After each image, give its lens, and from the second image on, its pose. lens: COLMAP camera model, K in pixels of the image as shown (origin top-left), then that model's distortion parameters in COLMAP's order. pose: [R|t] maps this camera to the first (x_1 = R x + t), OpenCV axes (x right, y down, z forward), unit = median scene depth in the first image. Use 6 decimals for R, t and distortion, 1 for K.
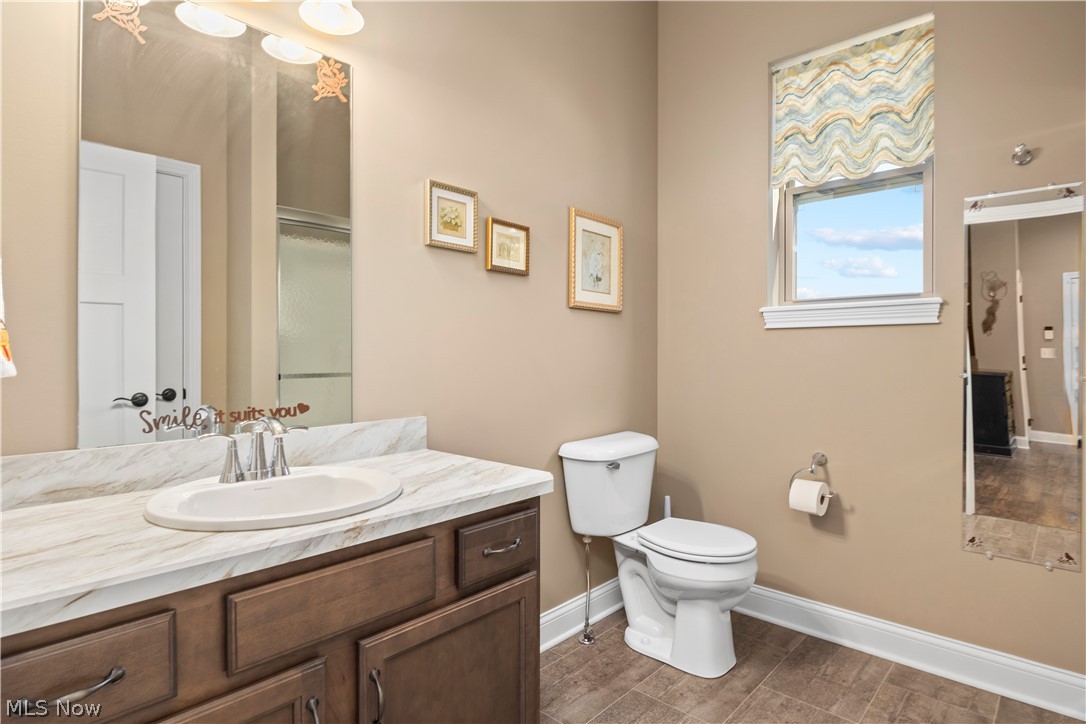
lens RADIAL K [[574.1, 0, 535.5], [0, 574.1, 358.5], [0, 0, 1]] dist [-0.000619, -0.002388]
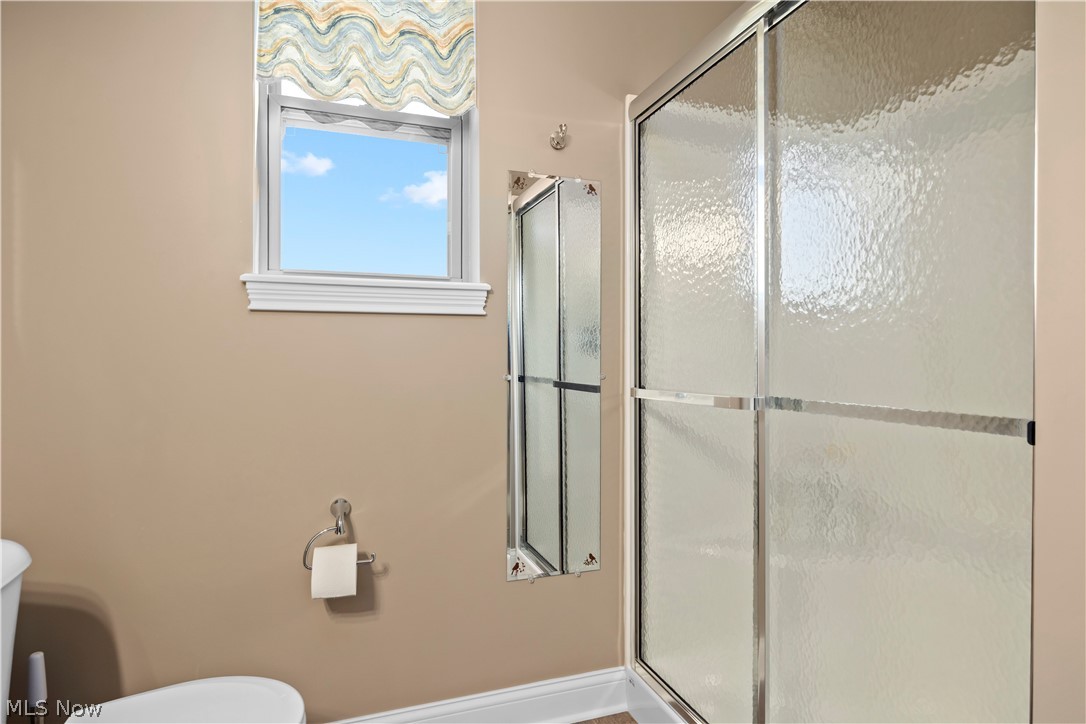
lens RADIAL K [[574.1, 0, 542.4], [0, 574.1, 364.0], [0, 0, 1]] dist [-0.000619, -0.002388]
pose [[0.458437, -0.007213, 0.888697, 0.007708], [0.007425, 0.999963, 0.004286, 0.005271], [-0.888696, 0.004634, 0.458474, 0.503226]]
